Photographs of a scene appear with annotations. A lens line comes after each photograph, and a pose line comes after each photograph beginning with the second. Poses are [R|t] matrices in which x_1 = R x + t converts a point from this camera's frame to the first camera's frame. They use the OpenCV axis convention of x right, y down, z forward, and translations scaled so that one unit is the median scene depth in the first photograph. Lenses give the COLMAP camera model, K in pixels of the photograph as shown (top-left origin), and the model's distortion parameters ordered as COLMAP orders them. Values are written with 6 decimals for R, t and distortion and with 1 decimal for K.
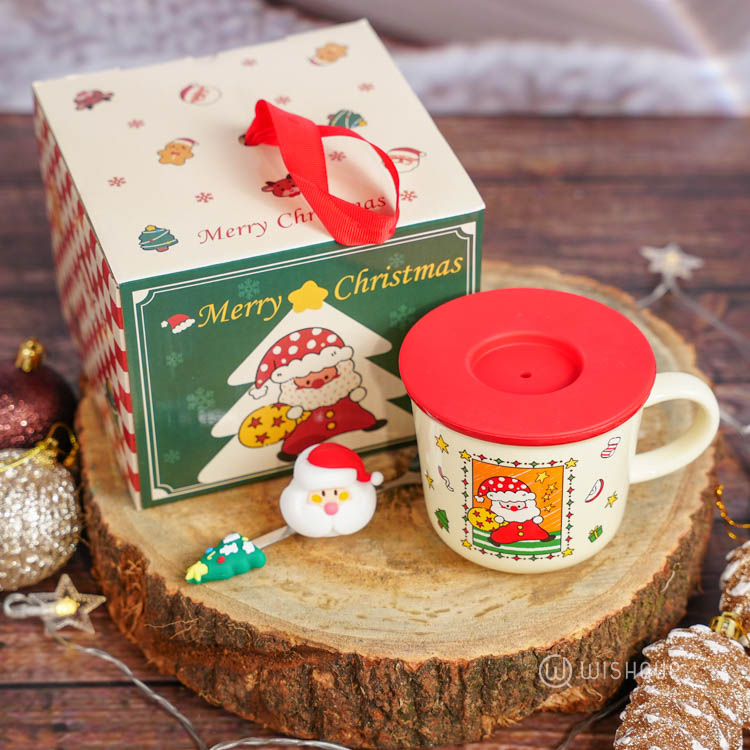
lens RADIAL K [[2144.8, 0, 389.5], [0, 2144.8, 373.7], [0, 0, 1]] dist [0.257956, -0.590624]
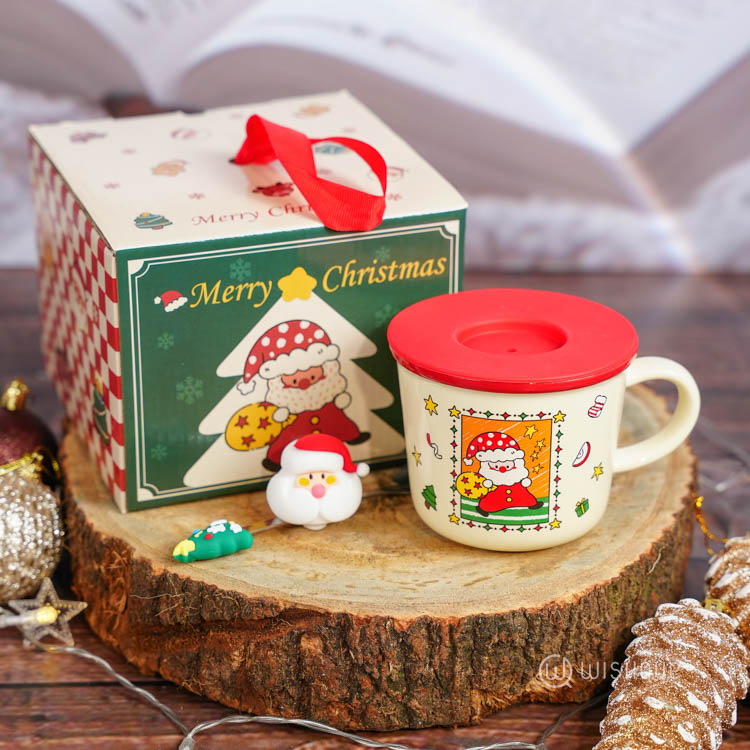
lens RADIAL K [[2067.5, 0, 376.6], [0, 2067.5, 403.8], [0, 0, 1]] dist [0.271348, 0.074816]
pose [[0.999515, 0.004985, 0.030744, -0.030124], [0.001954, 0.975127, -0.221638, 0.238597], [-0.031084, 0.221591, 0.974644, 0.045793]]
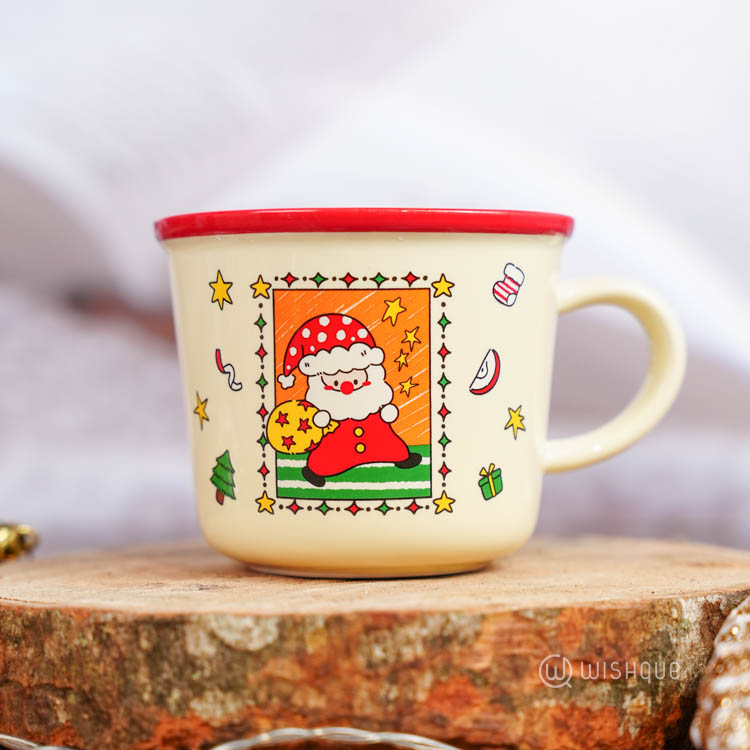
lens RADIAL K [[2338.7, 0, 375.0], [0, 2338.7, 375.0], [0, 0, 1]] dist [0.391176, 0.307274]
pose [[0.997862, 0.009588, 0.064654, 0.024126], [0.029256, 0.819036, -0.572995, 0.401095], [-0.058448, 0.573662, 0.817004, 0.470490]]
